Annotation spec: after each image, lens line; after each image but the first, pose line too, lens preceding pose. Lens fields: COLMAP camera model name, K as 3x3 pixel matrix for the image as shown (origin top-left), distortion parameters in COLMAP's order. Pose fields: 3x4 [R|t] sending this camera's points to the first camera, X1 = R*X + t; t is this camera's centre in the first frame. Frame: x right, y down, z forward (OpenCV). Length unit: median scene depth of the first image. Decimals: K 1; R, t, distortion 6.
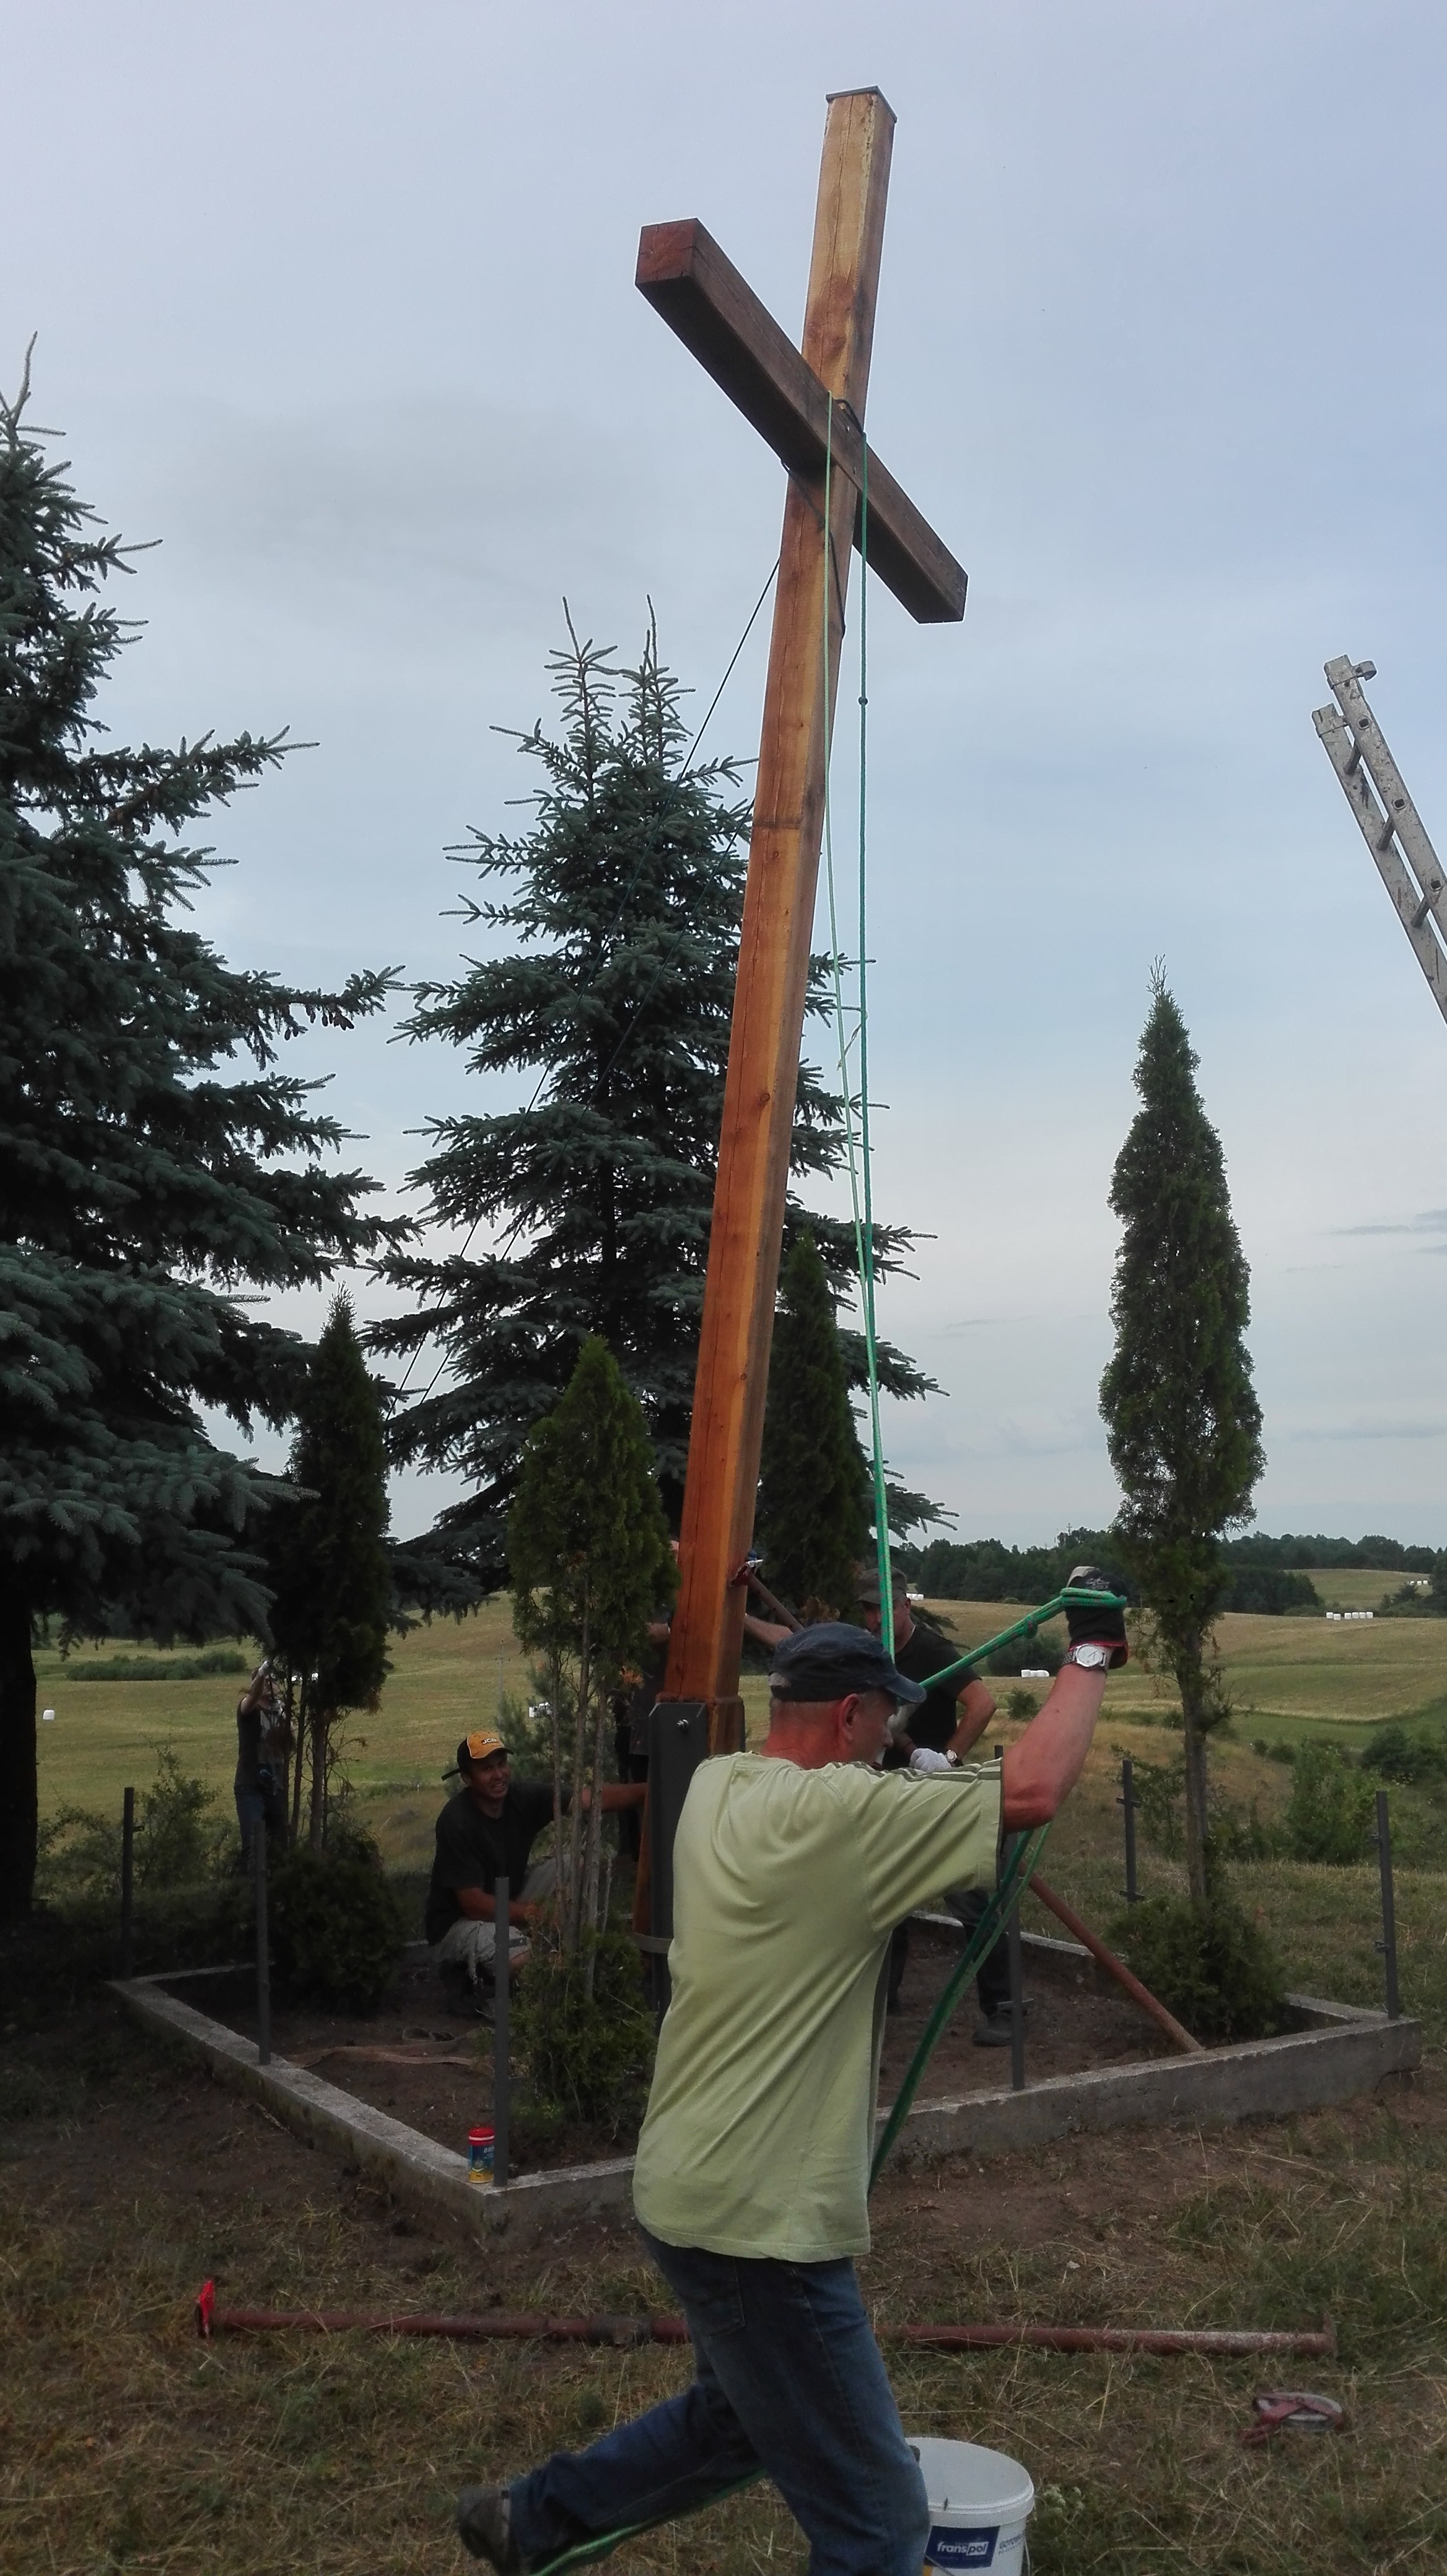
lens RADIAL K [[2094.8, 0, 726.4], [0, 2094.8, 1280.5], [0, 0, 1]] dist [0.126336, -0.230241]
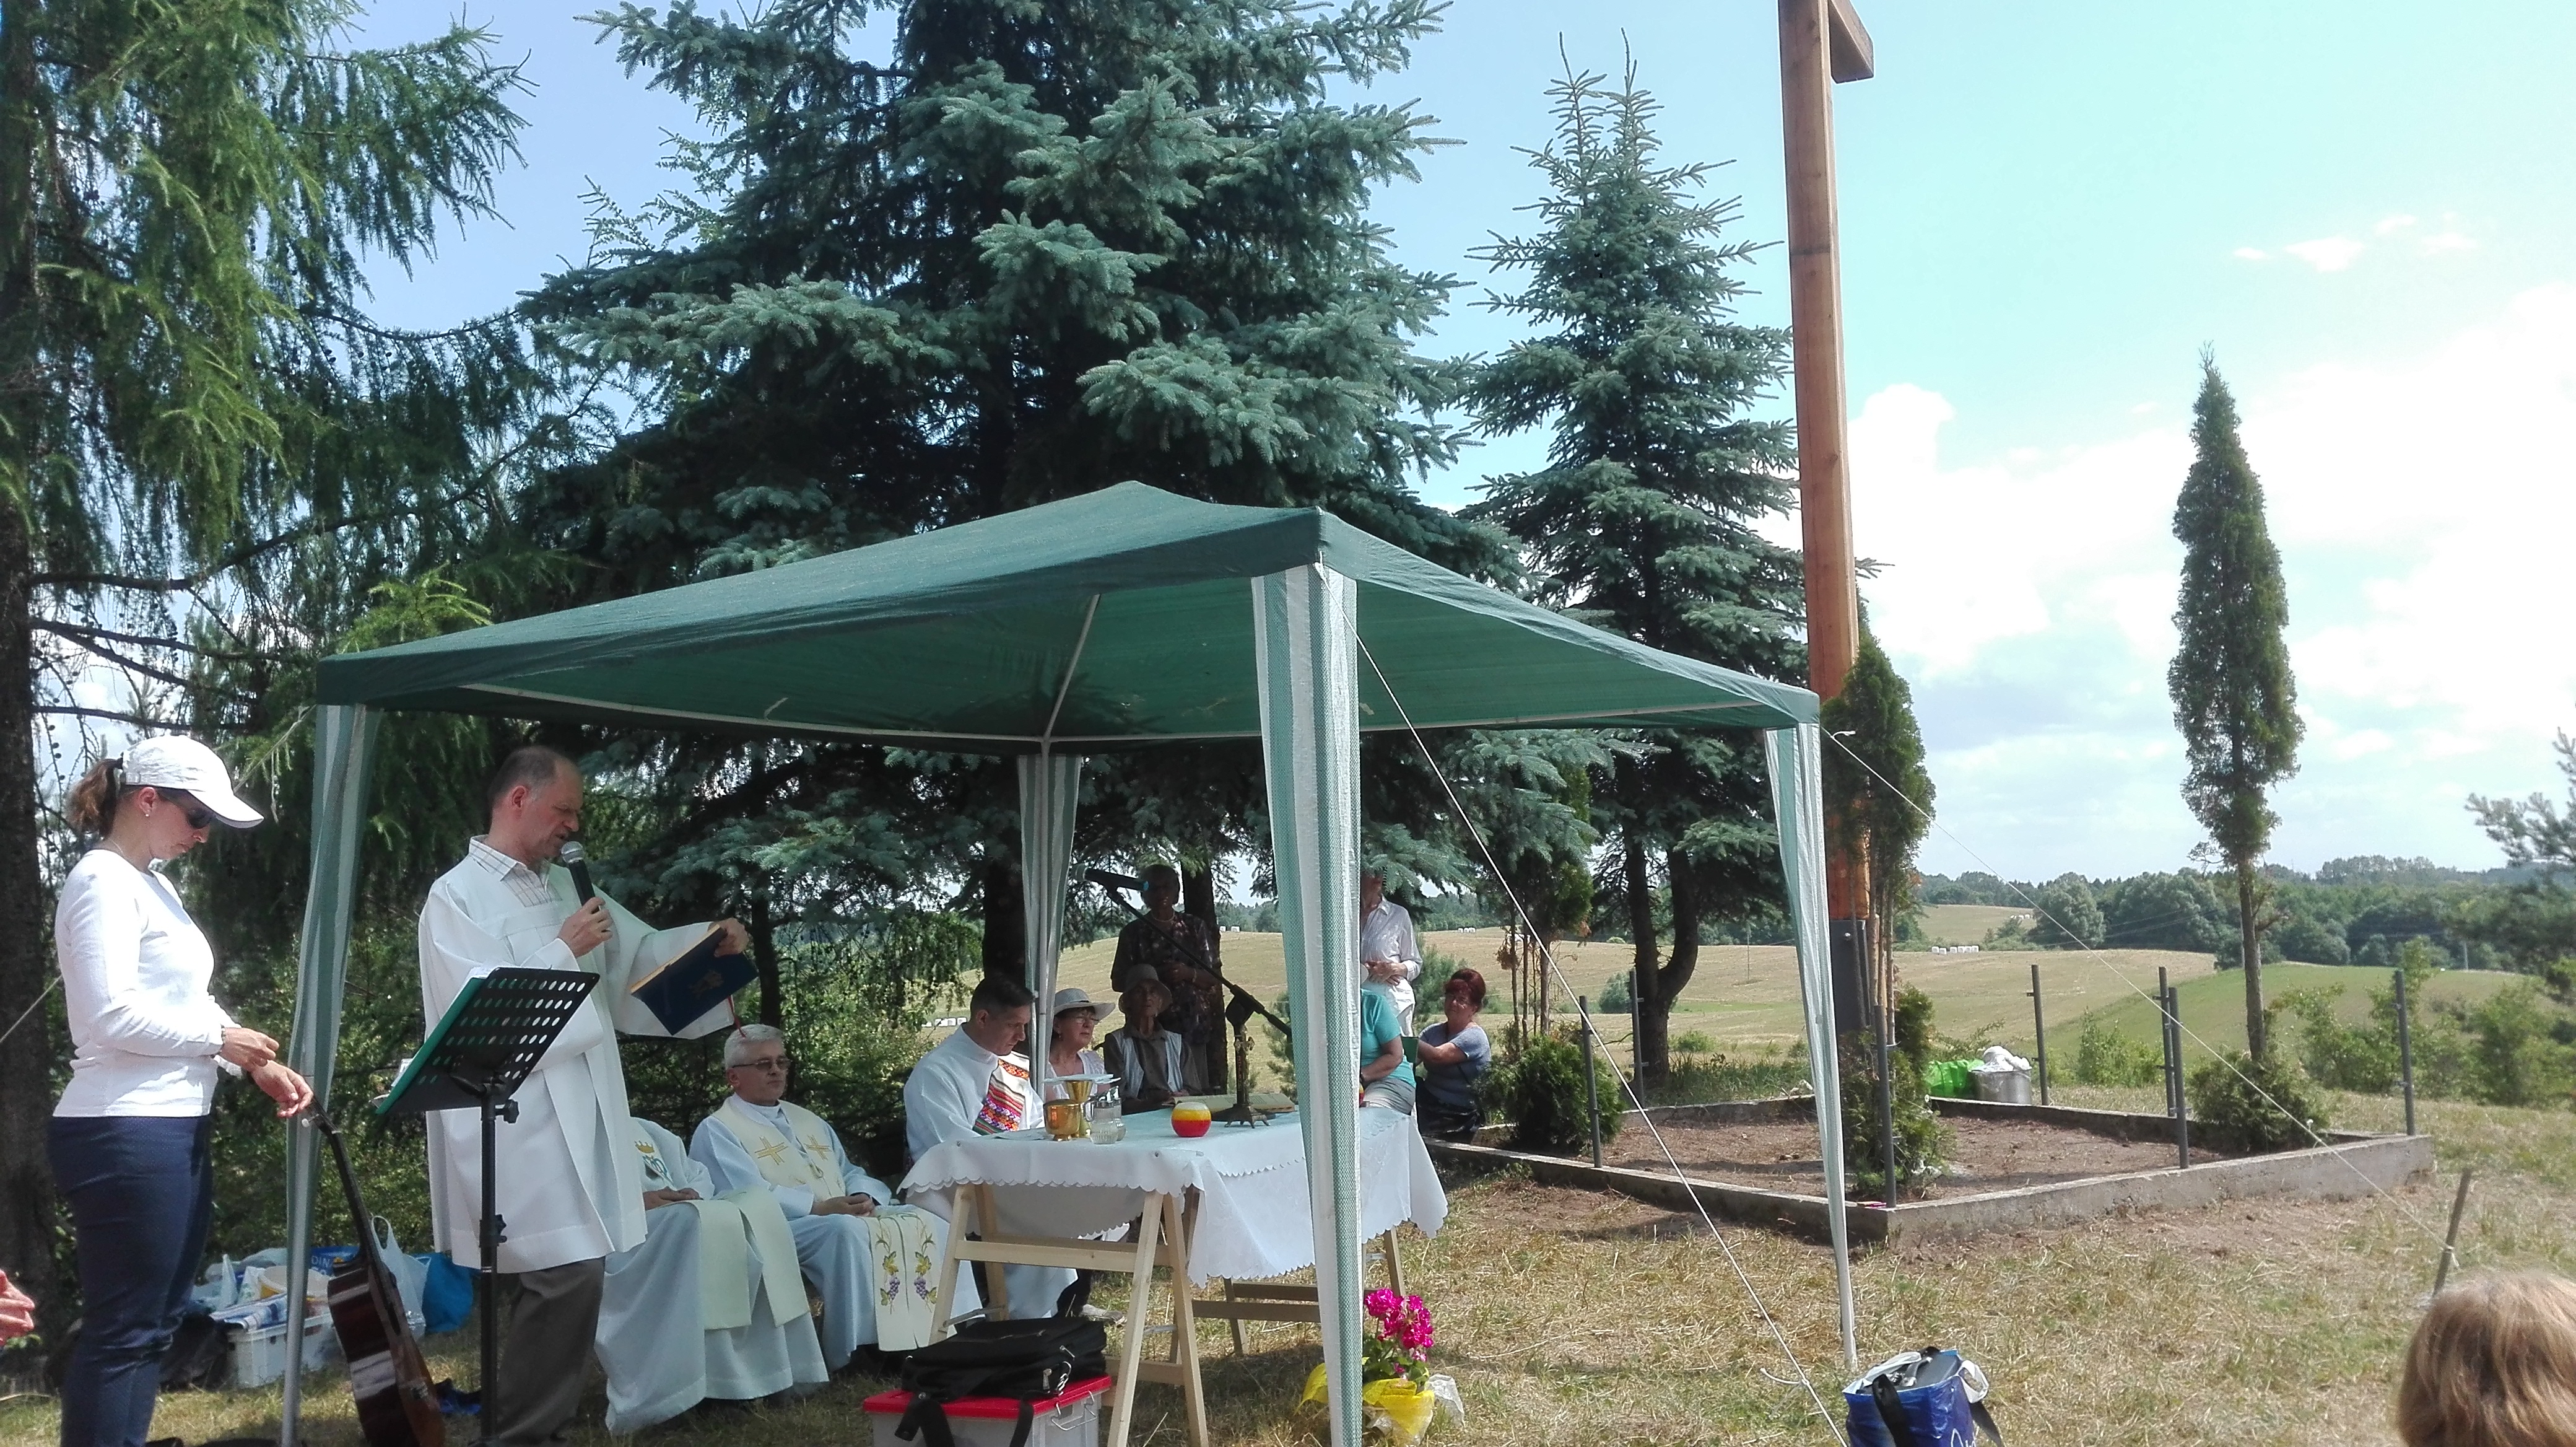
lens RADIAL K [[2094.8, 0, 1260.9], [0, 2094.8, 693.5], [0, 0, 1]] dist [0.126336, -0.230241]
pose [[0.999308, -0.019335, -0.031787, -0.243210], [0.020447, 0.999177, 0.035031, 0.003442], [0.031083, -0.035657, 0.998881, -0.238374]]
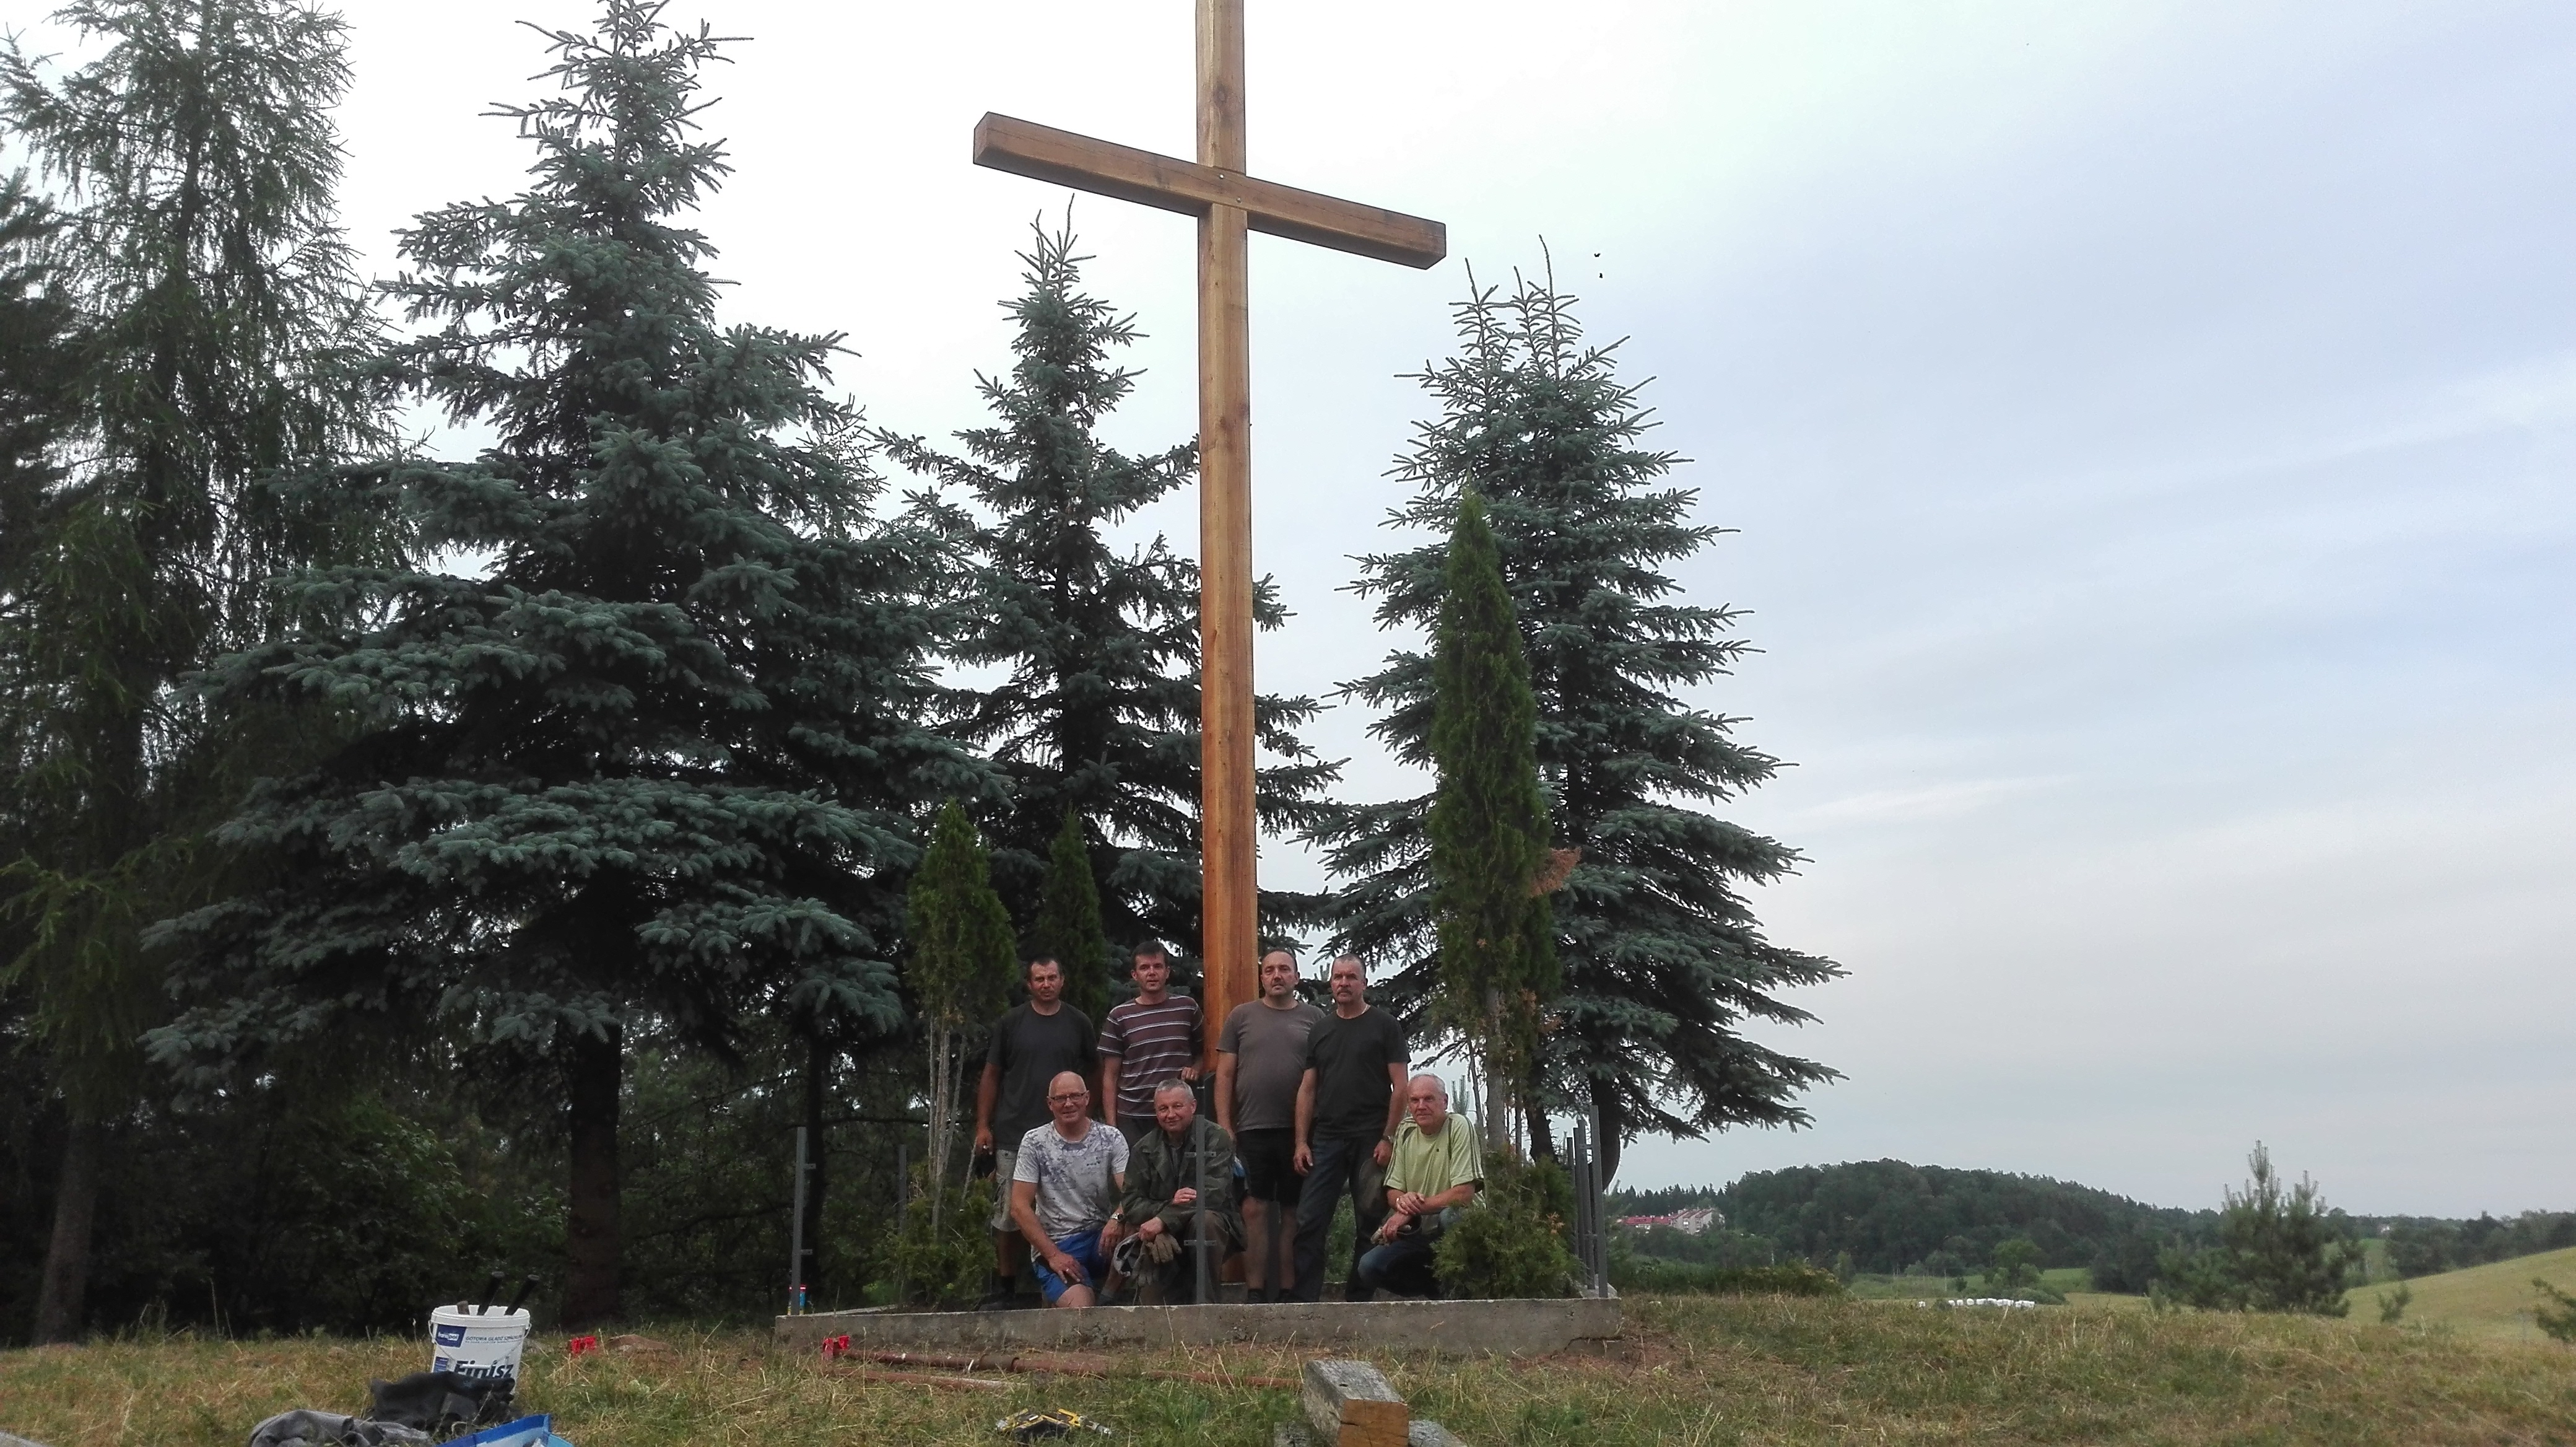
lens RADIAL K [[2094.8, 0, 1277.5], [0, 2094.8, 685.5], [0, 0, 1]] dist [0.126336, -0.230241]
pose [[0.794415, -0.152349, -0.587959, 0.606809], [0.085237, 0.986415, -0.140427, 0.105399], [0.601365, 0.061441, 0.796608, -0.050289]]
